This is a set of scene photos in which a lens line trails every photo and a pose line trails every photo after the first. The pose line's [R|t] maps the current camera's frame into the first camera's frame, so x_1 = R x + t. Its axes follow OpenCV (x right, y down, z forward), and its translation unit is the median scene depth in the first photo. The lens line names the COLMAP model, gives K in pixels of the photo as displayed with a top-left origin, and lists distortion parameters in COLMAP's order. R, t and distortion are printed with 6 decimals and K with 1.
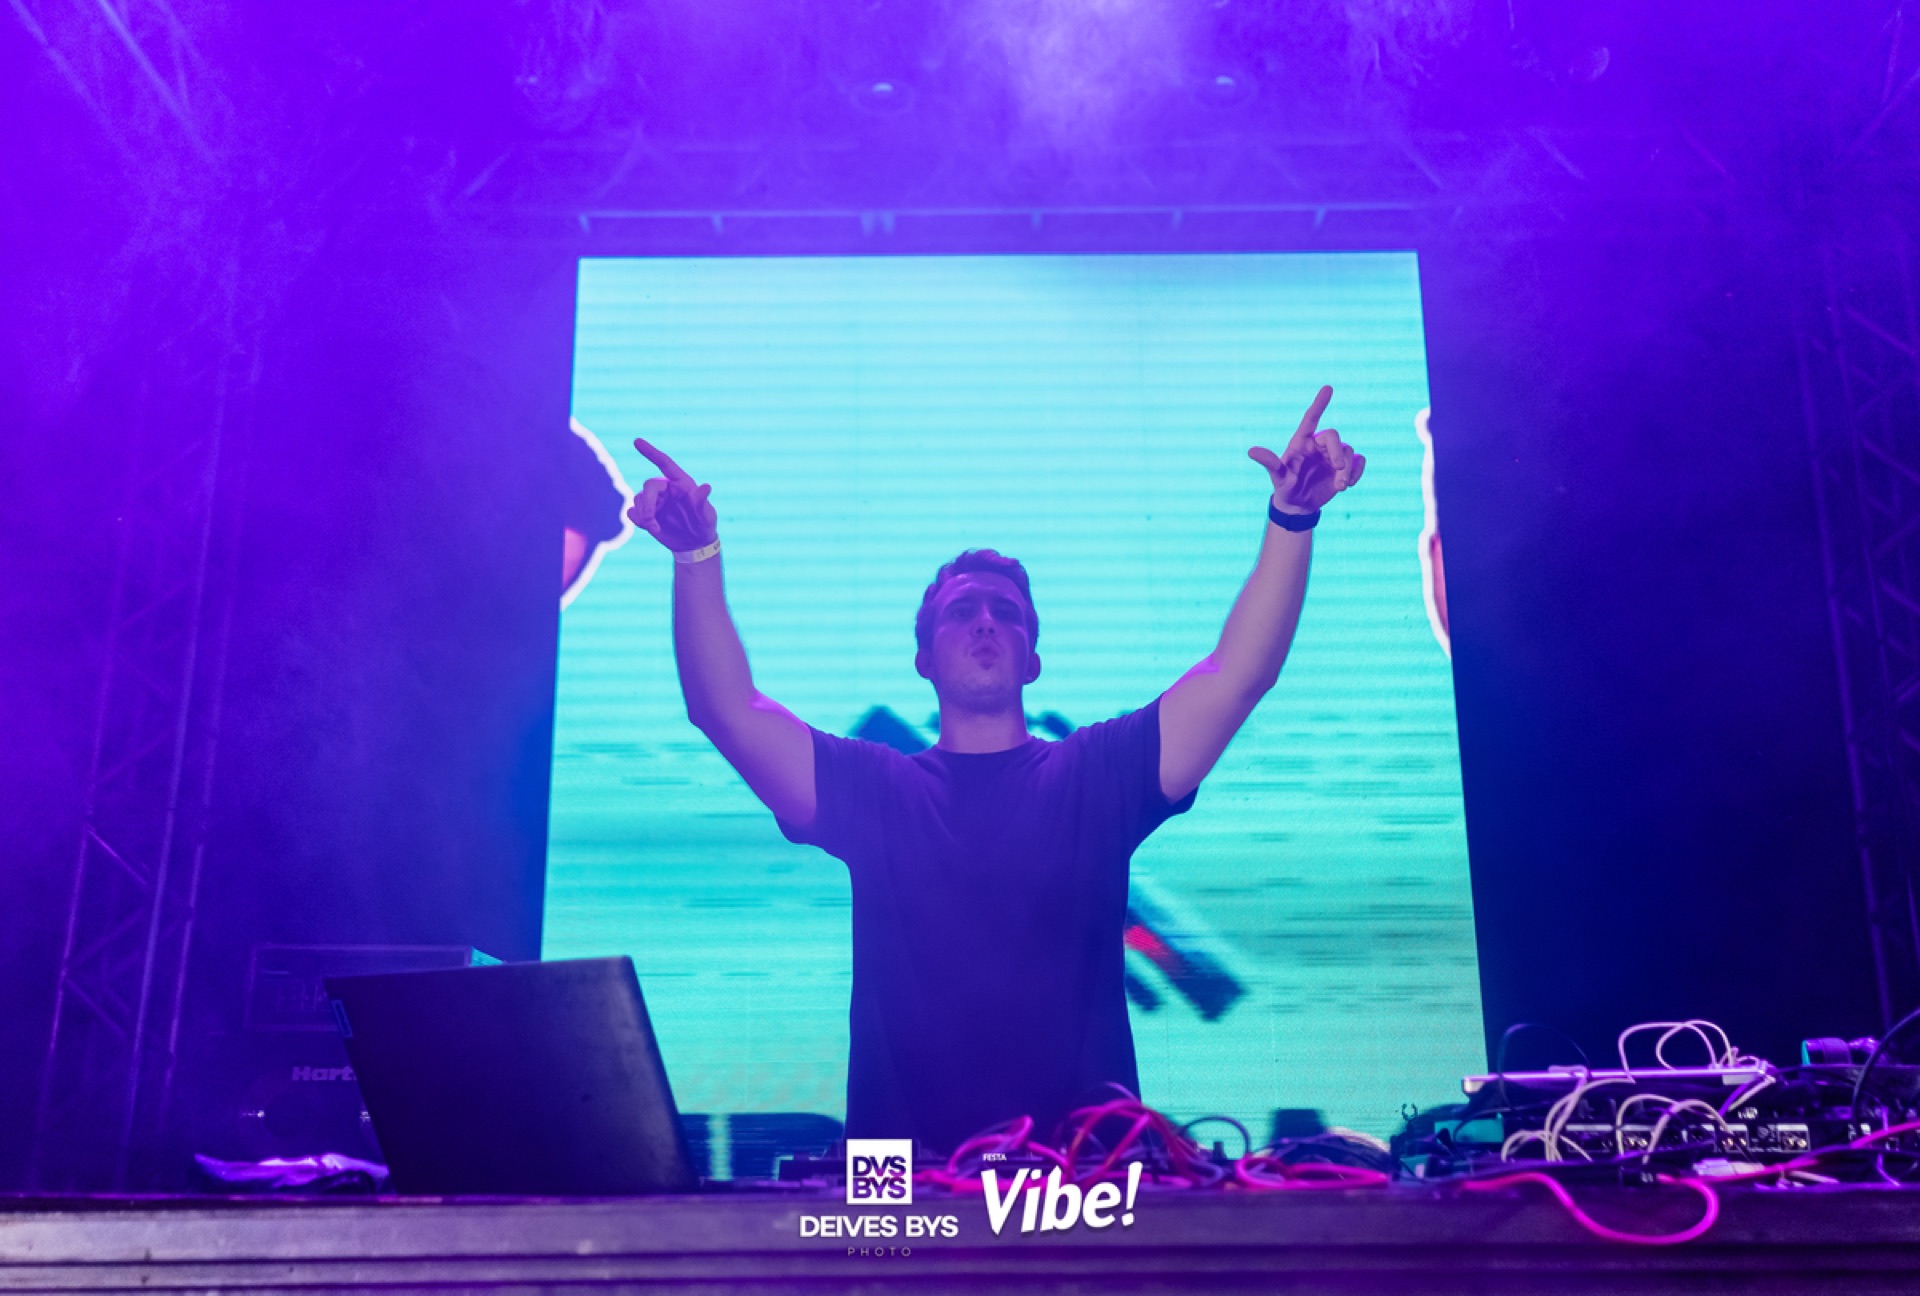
lens RADIAL K [[1923.5, 0, 922.3], [0, 1923.5, 645.9], [0, 0, 1]] dist [0.047878, -0.019963]
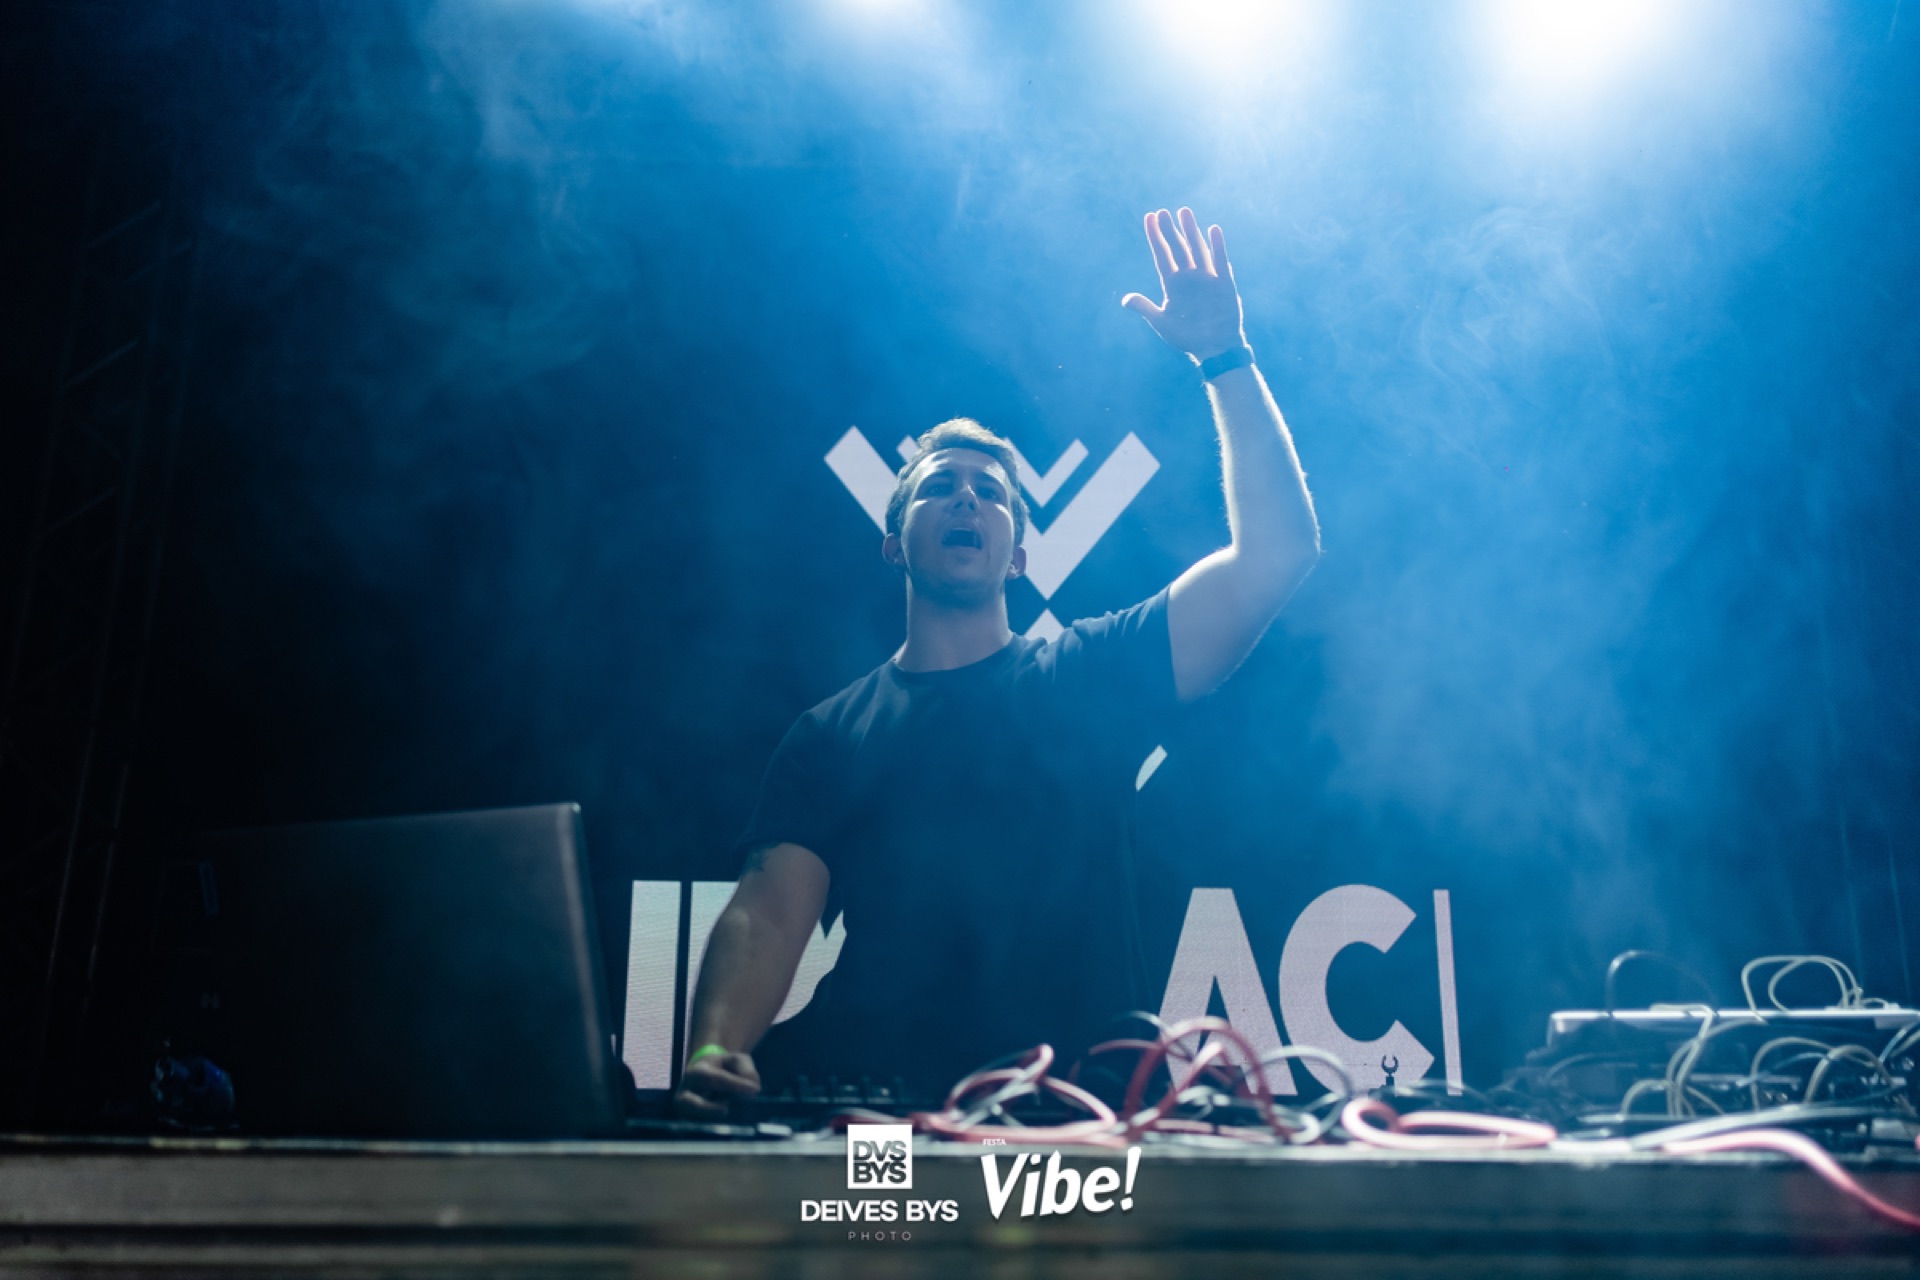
lens RADIAL K [[1884.6, 0, 951.8], [0, 1884.6, 646.3], [0, 0, 1]] dist [0.053235, -0.025742]
pose [[0.998927, 0.026567, 0.037923, -0.016512], [-0.027394, 0.999394, 0.021464, 0.057489], [-0.037330, -0.022479, 0.999050, 0.209526]]
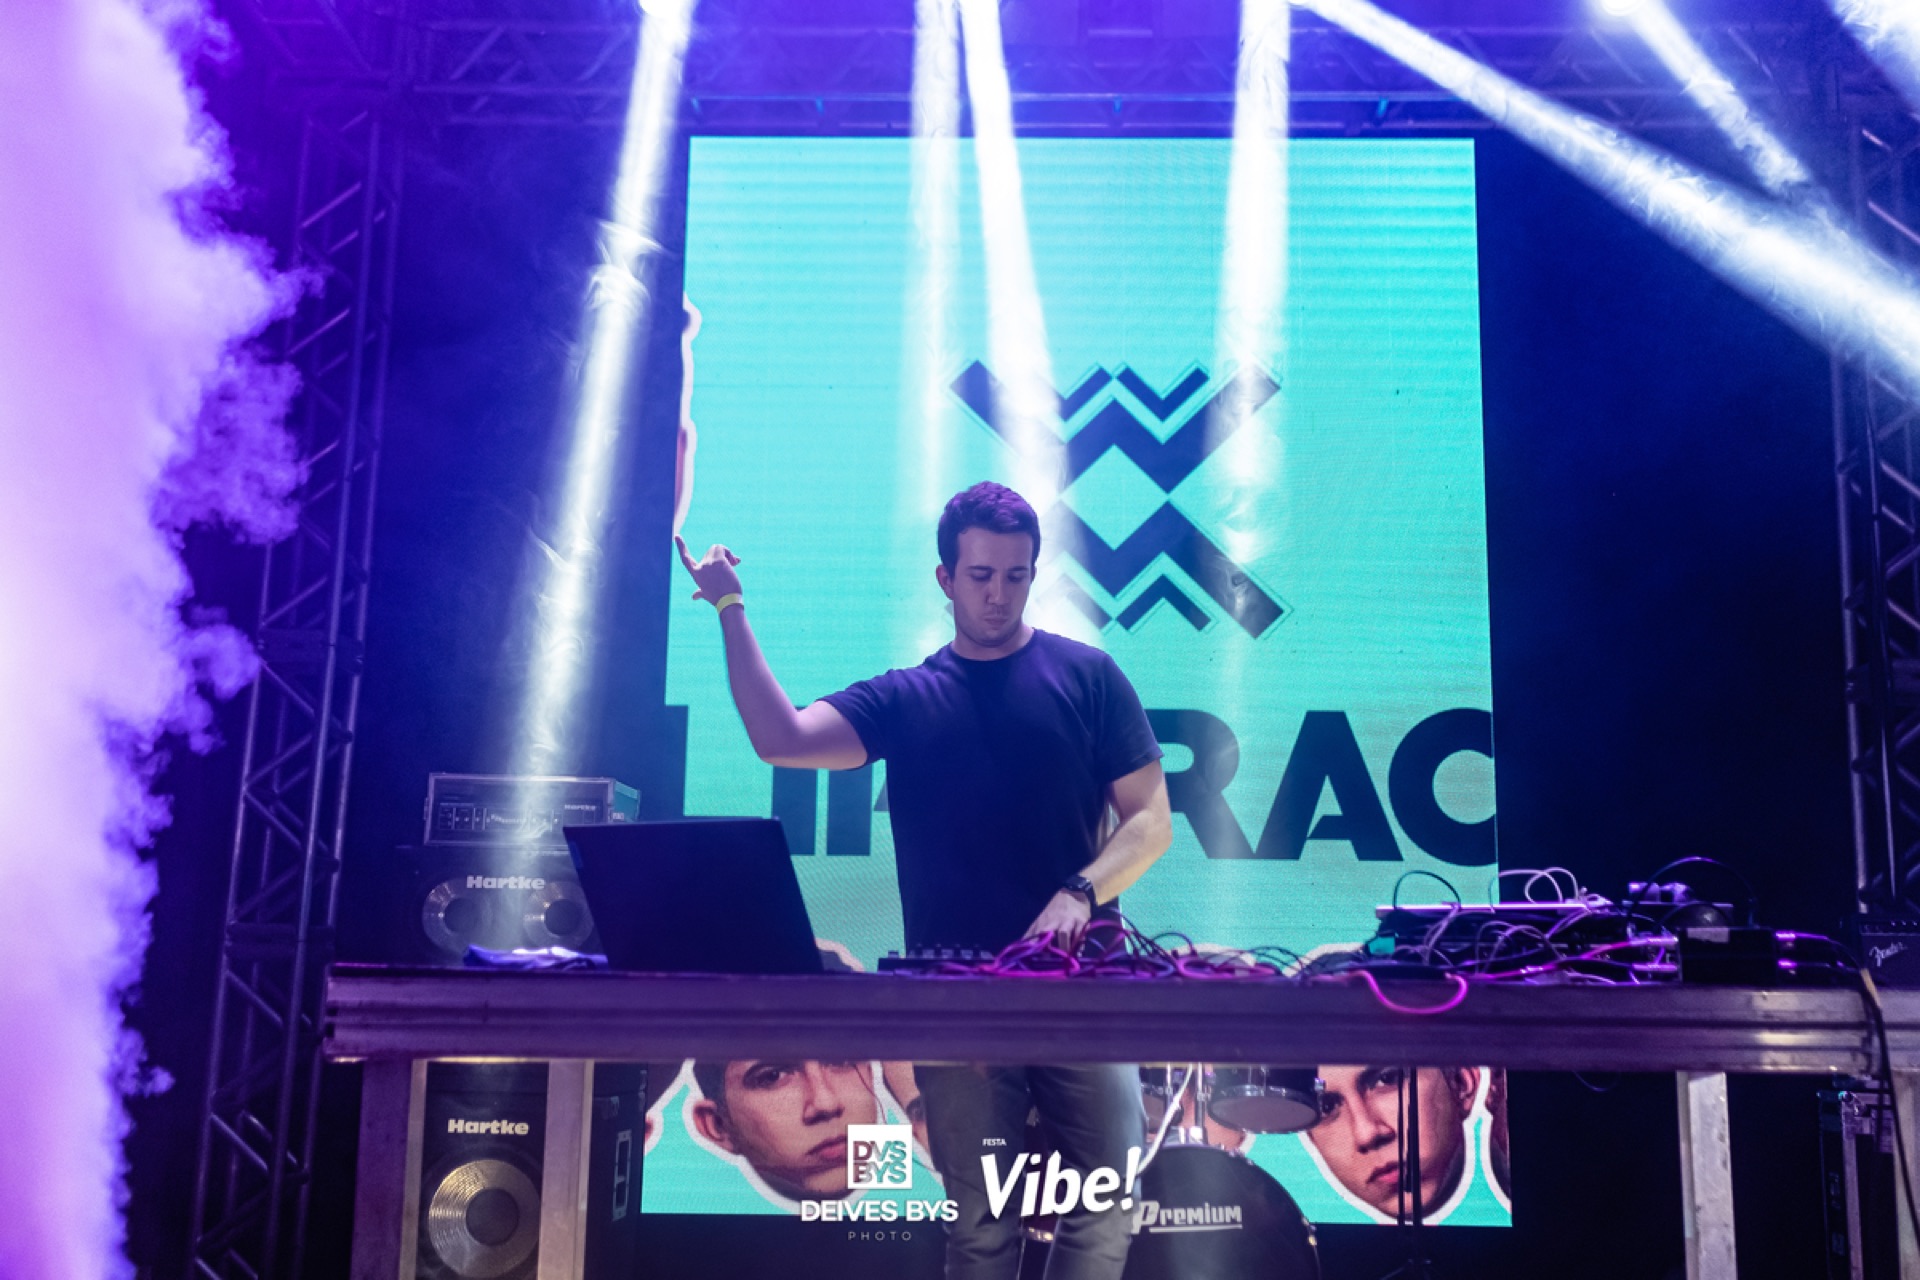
lens RADIAL K [[1884.6, 0, 951.8], [0, 1884.6, 646.3], [0, 0, 1]] dist [0.053235, -0.025742]
pose [[0.999446, 0.012997, -0.030649, 0.019673], [-0.010112, 0.995663, 0.092481, -0.088990], [0.031718, -0.092120, 0.995243, -0.354271]]
